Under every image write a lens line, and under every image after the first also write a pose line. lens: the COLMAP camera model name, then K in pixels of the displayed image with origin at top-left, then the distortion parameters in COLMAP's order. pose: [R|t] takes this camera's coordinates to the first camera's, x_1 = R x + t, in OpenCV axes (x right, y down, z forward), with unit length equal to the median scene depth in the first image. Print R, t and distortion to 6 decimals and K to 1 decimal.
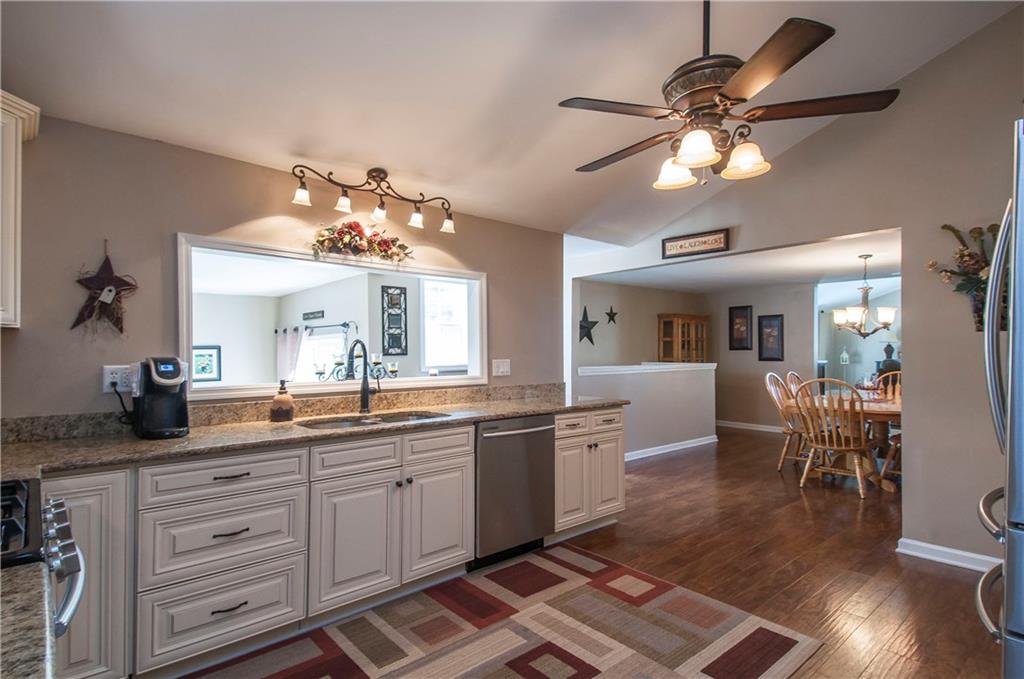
lens RADIAL K [[523.2, 0, 481.0], [0, 523.2, 346.0], [0, 0, 1]] dist [0.010743, -0.008255]
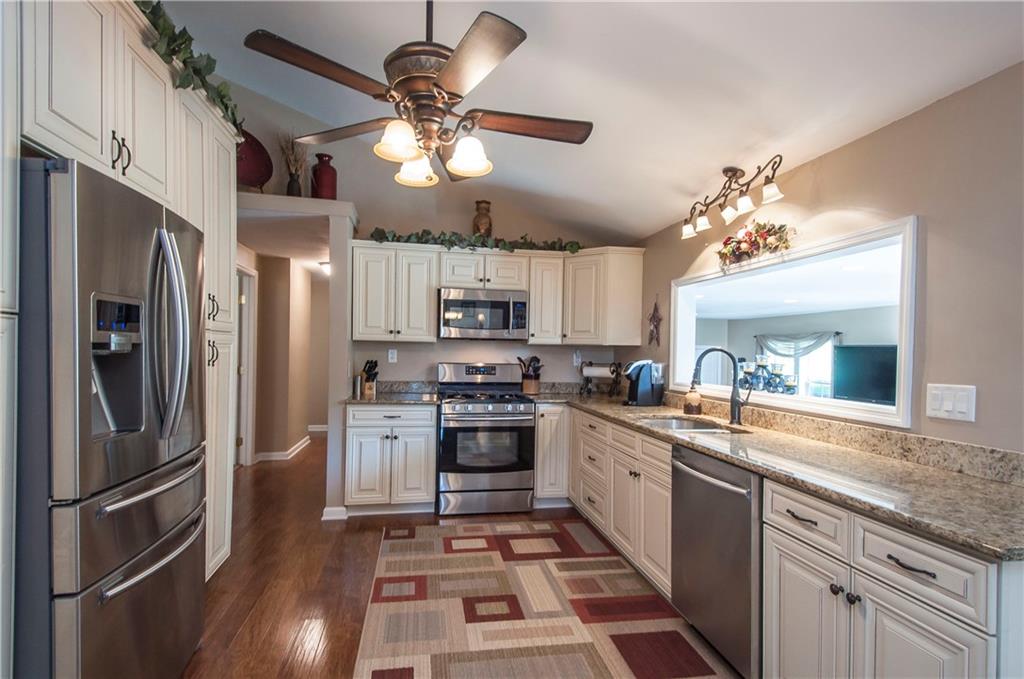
lens RADIAL K [[523.2, 0, 510.5], [0, 523.2, 348.2], [0, 0, 1]] dist [0.010743, -0.008255]
pose [[-0.500793, -0.010913, -0.865498, 0.972887], [-0.007817, 0.999937, -0.008084, -0.000112], [0.865532, 0.002717, -0.500846, 1.338970]]
